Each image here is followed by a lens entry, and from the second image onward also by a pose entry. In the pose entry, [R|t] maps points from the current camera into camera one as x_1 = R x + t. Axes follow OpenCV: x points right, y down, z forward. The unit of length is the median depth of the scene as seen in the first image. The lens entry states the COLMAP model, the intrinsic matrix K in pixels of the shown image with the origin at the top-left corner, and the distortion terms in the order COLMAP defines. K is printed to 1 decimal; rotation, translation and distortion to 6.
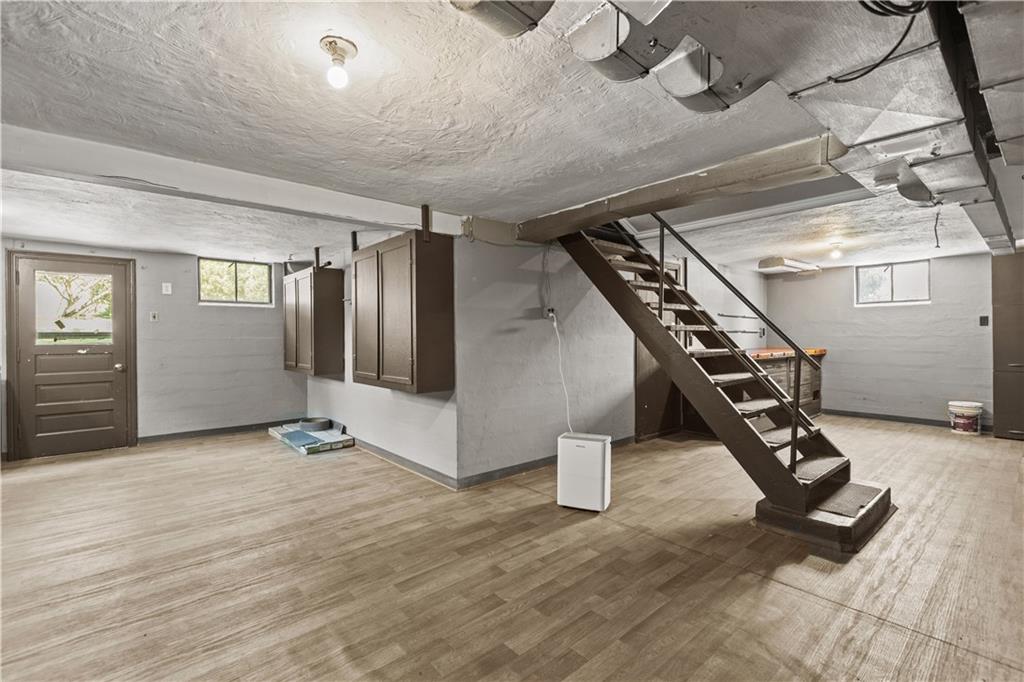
lens RADIAL K [[461.7, 0, 509.3], [0, 461.7, 337.5], [0, 0, 1]] dist [-0.013184, -0.001768]
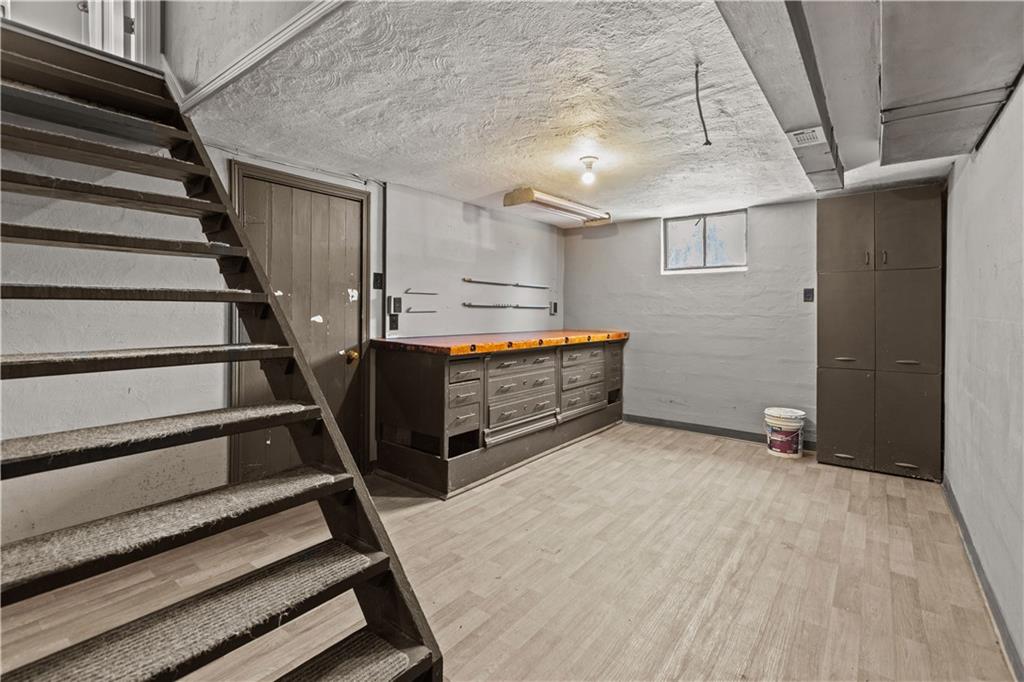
lens RADIAL K [[461.7, 0, 534.9], [0, 461.7, 312.6], [0, 0, 1]] dist [-0.013184, -0.001768]
pose [[0.974287, 0.008808, 0.225136, 0.429980], [-0.008557, 0.999961, -0.002090, -0.003226], [-0.225146, 0.000110, 0.974325, 0.363930]]
